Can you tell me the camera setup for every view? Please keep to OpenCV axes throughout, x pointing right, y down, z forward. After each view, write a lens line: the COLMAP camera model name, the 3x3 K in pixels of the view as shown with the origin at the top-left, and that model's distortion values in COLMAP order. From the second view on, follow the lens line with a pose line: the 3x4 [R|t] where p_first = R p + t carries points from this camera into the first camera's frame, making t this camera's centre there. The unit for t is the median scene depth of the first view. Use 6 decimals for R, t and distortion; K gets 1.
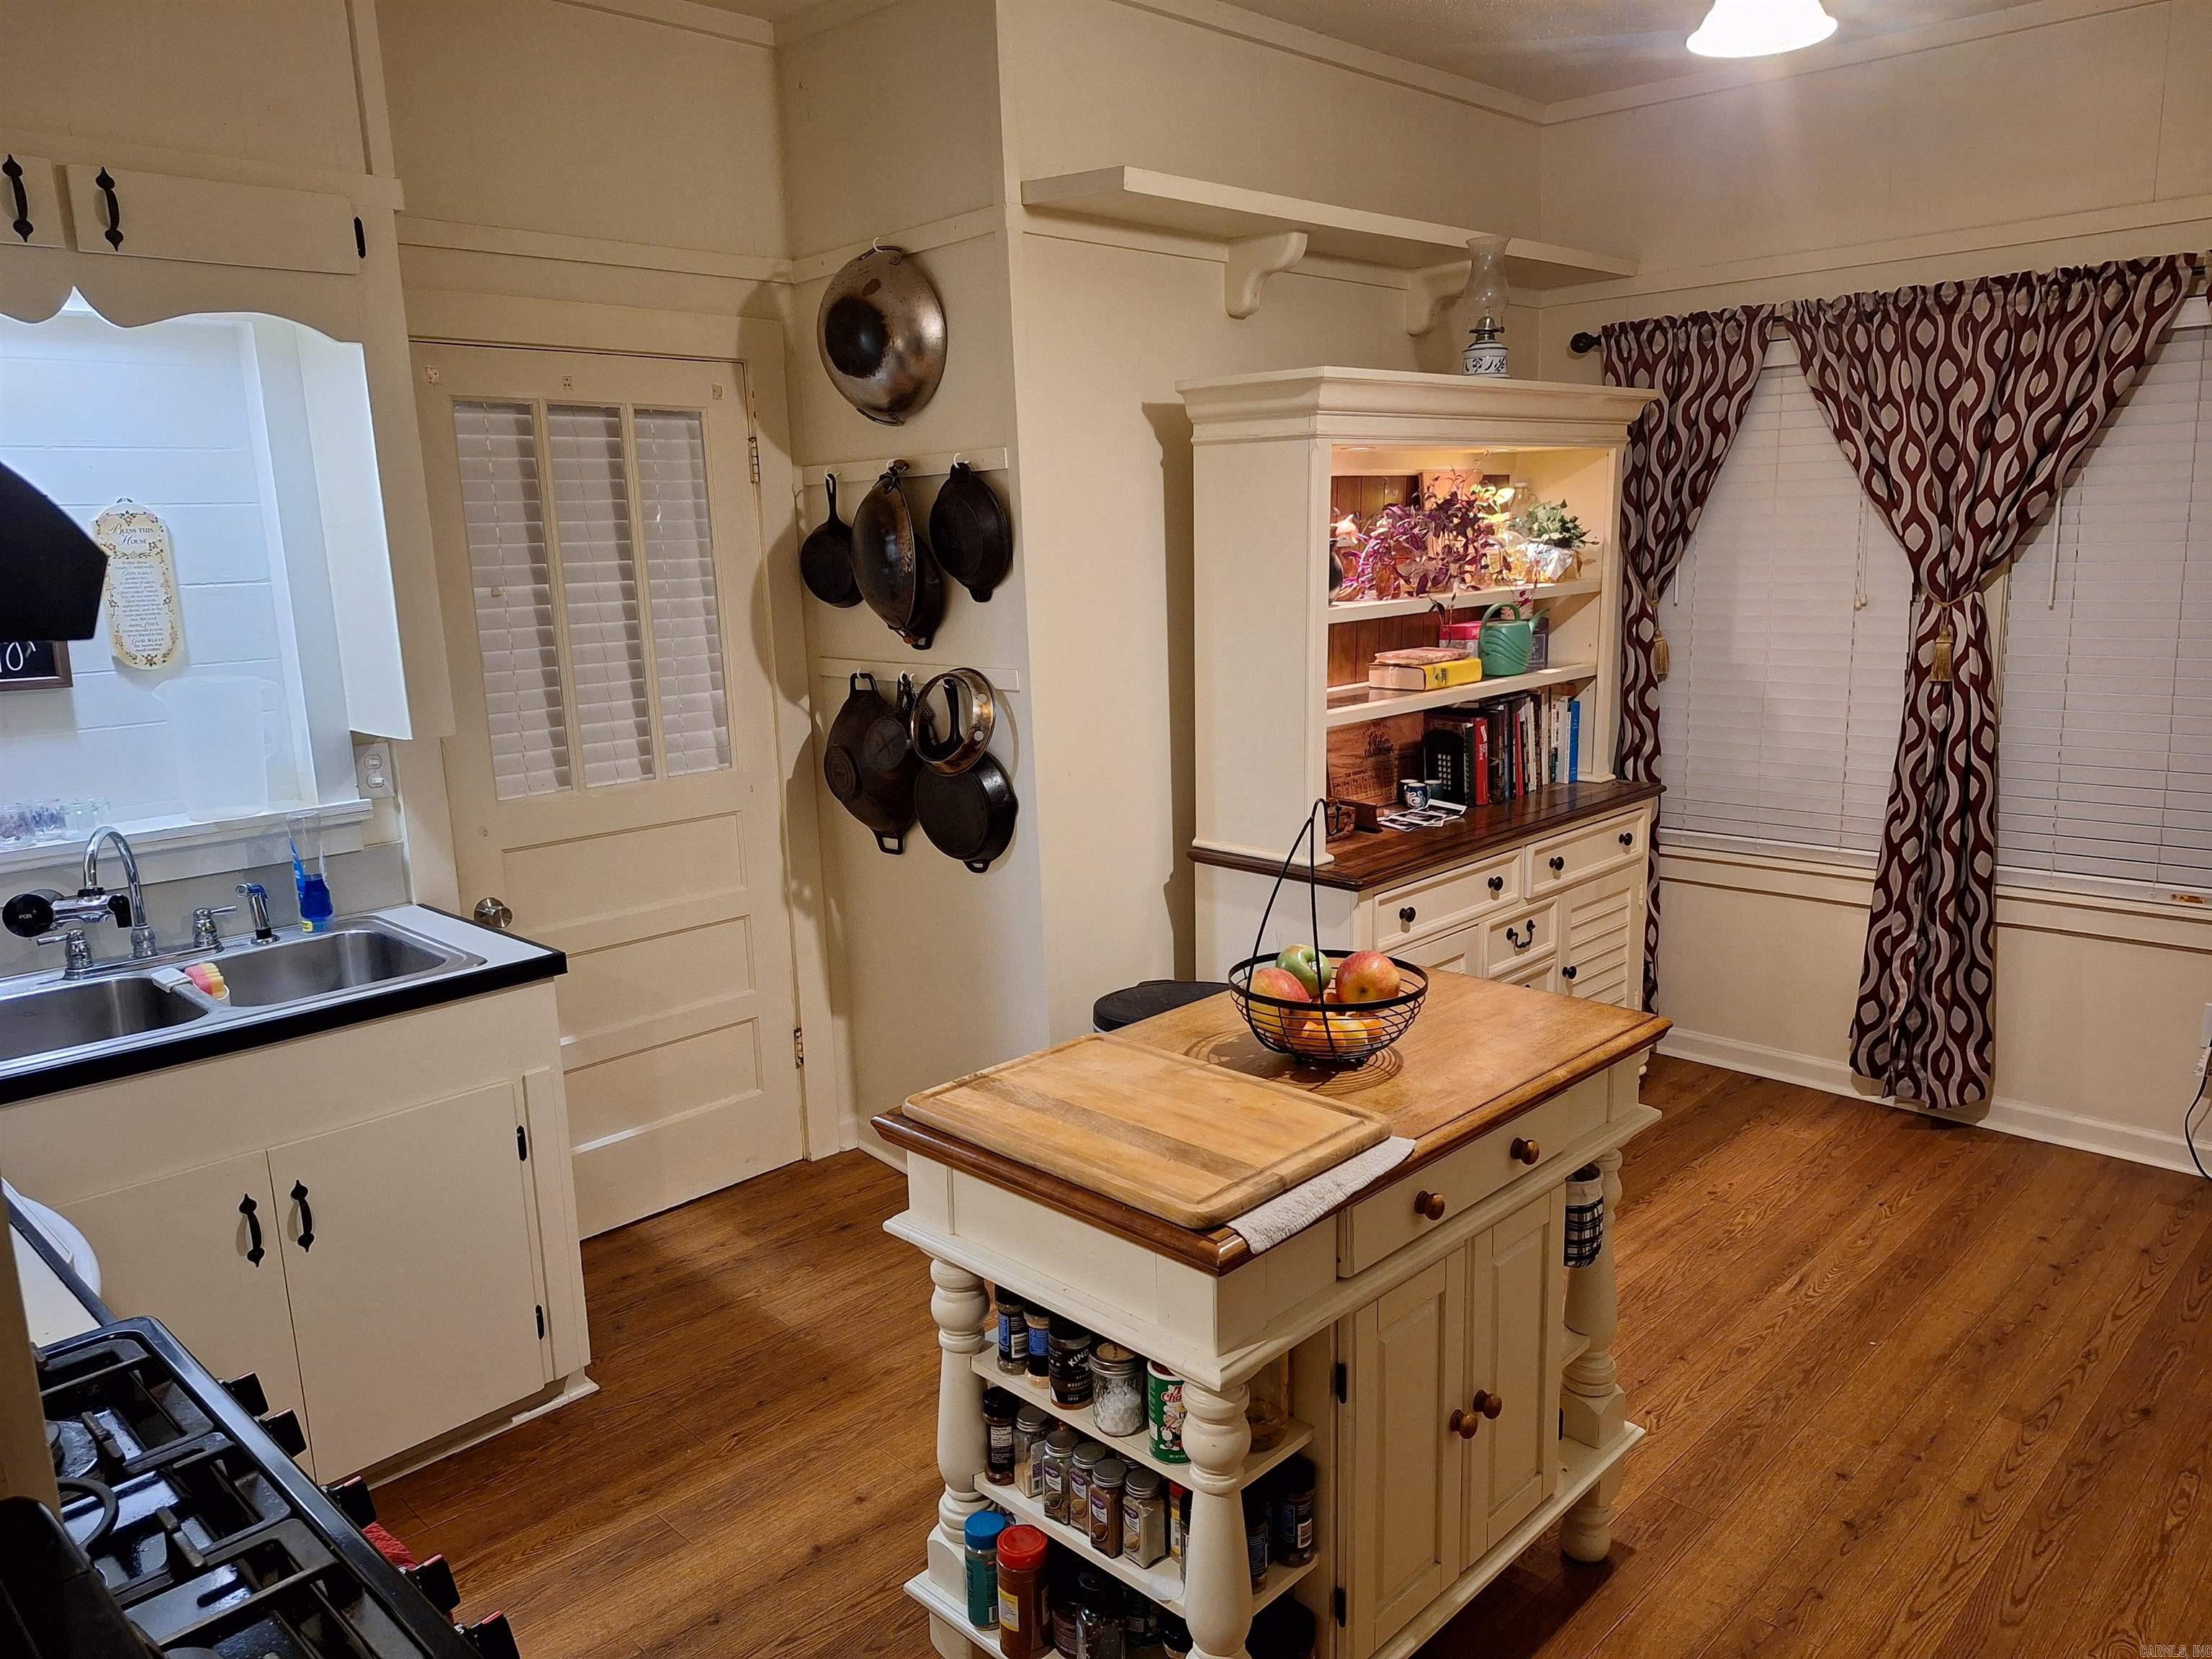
lens RADIAL K [[1585.0, 0, 1107.6], [0, 1585.0, 870.1], [0, 0, 1]] dist [0.004014, -0.000192]
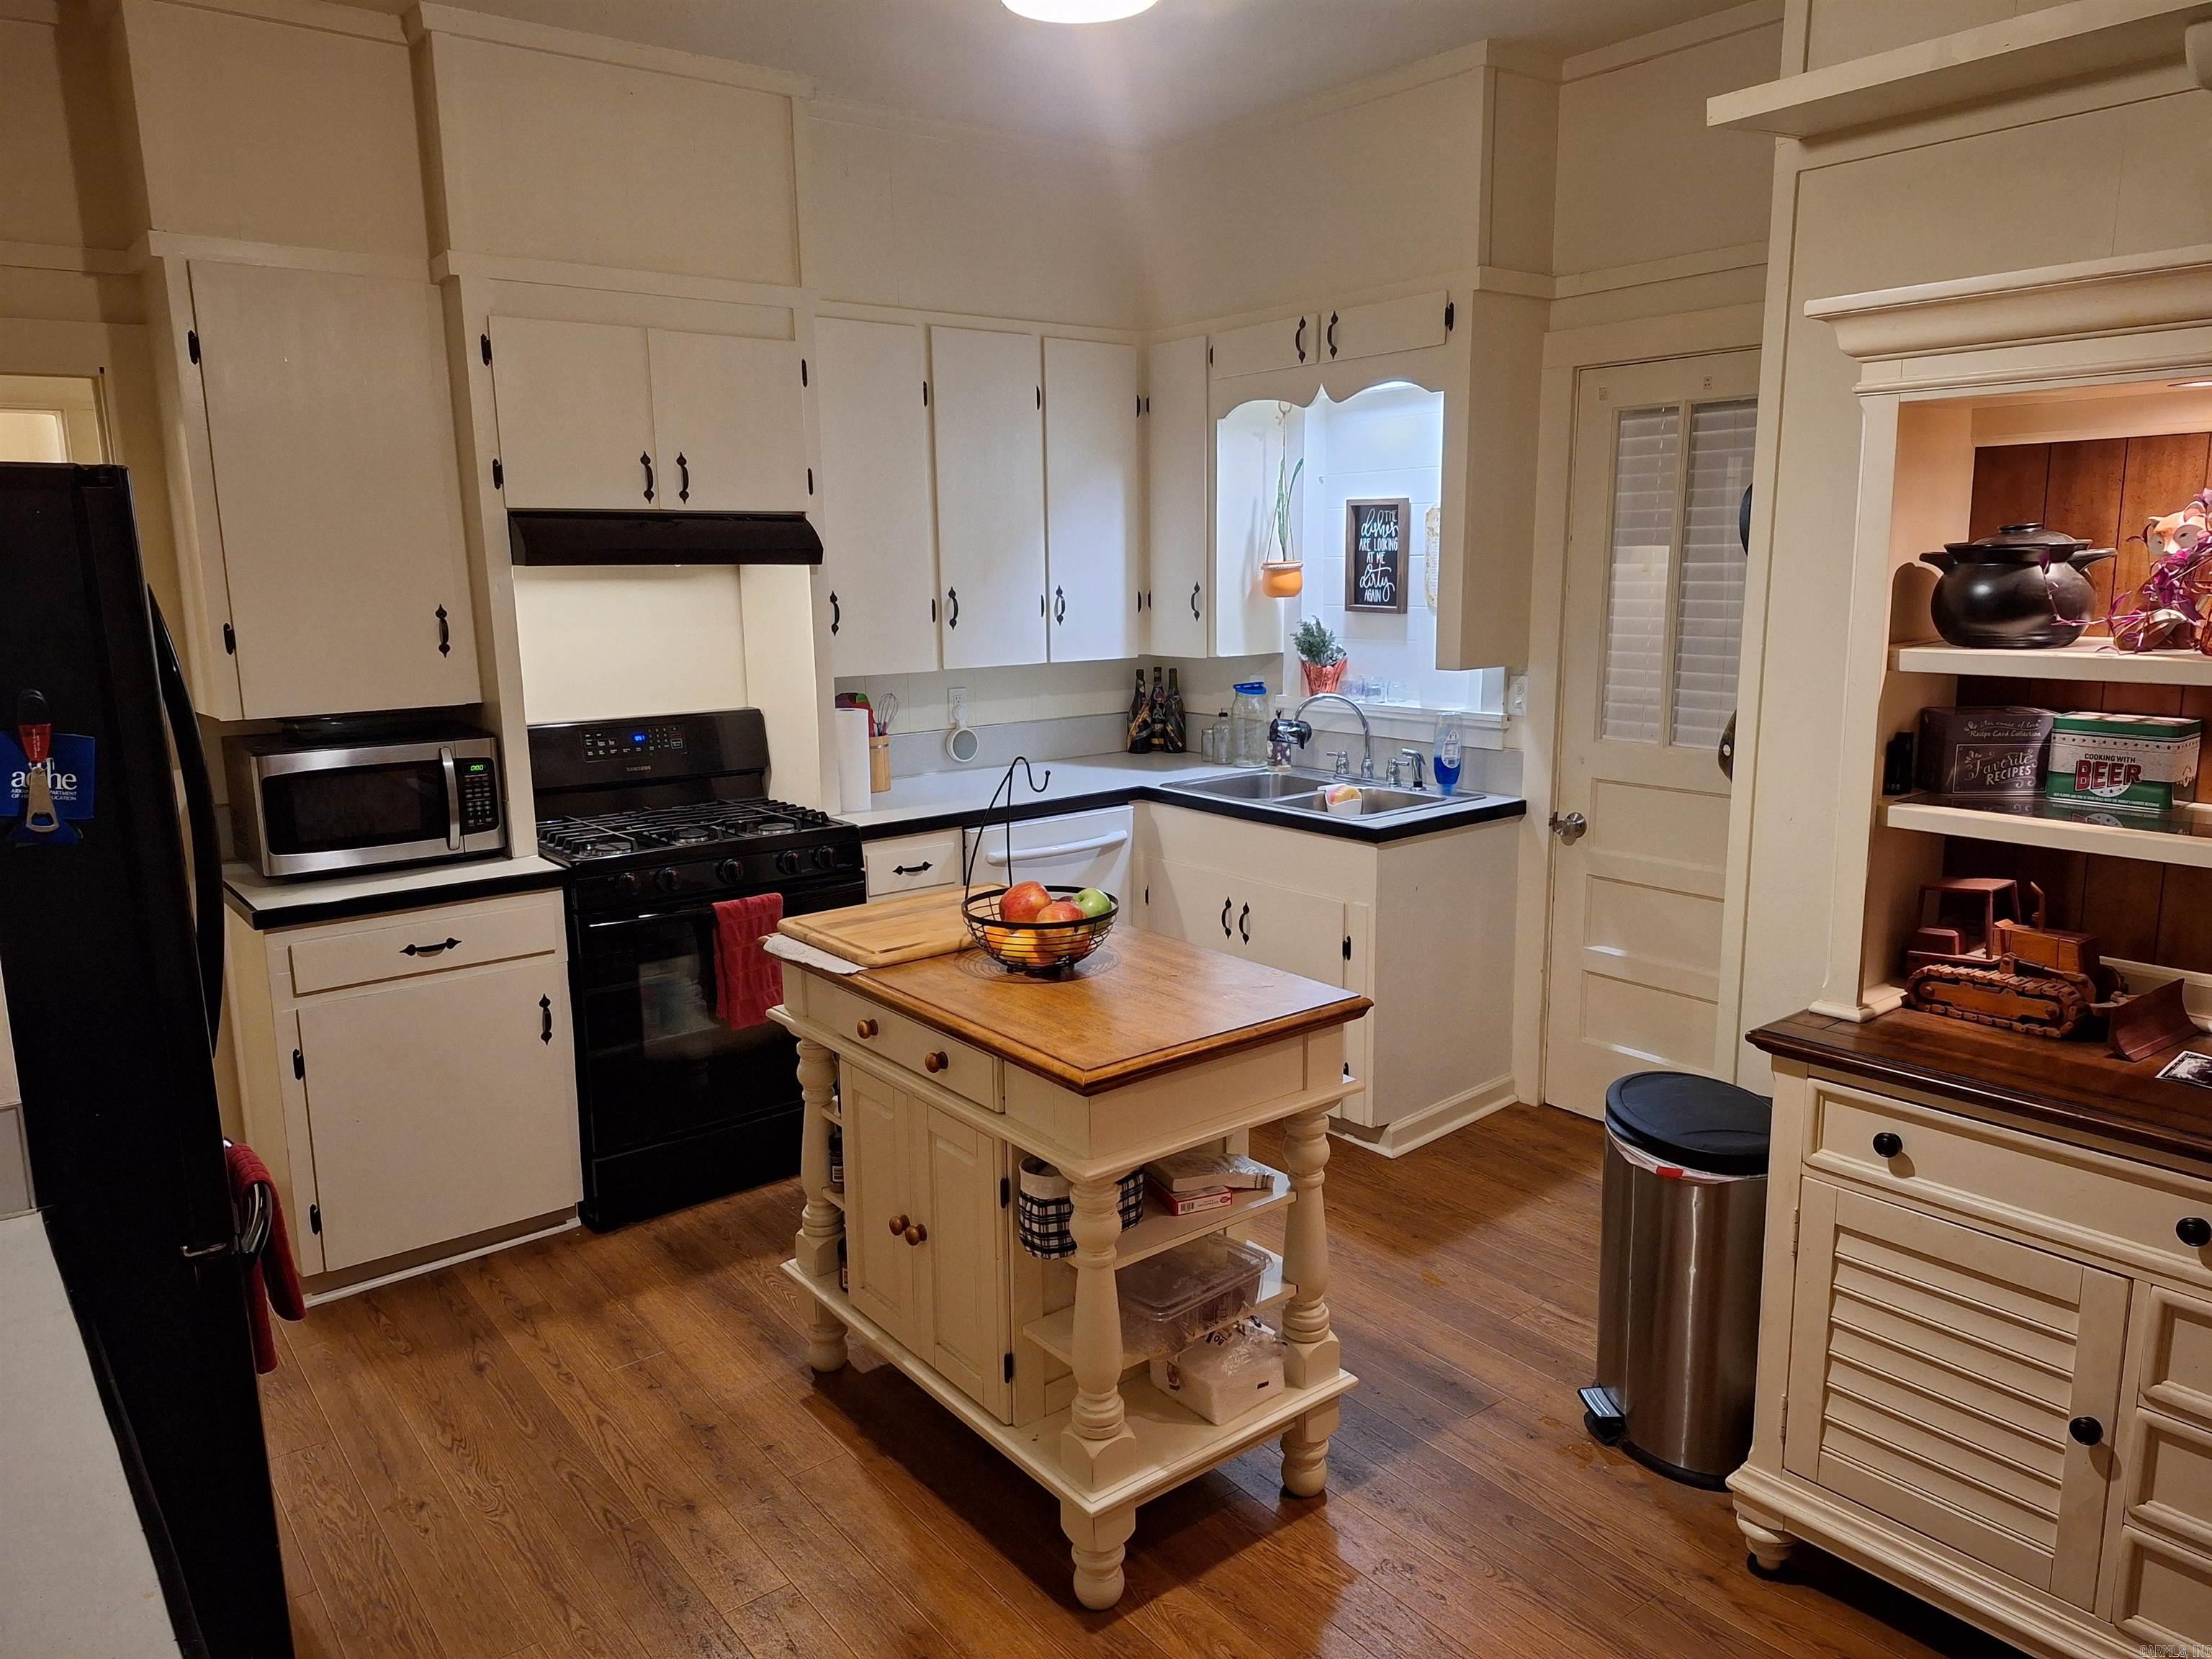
lens RADIAL K [[1503.3, 0, 1106.0], [0, 1503.3, 829.5], [0, 0, 1]] dist [0.003231, 0.001340]
pose [[-0.130934, 0.215419, -0.967704, 1.291724], [-0.188128, 0.952973, 0.237594, -0.288756], [0.973378, 0.213162, -0.084250, 1.189948]]
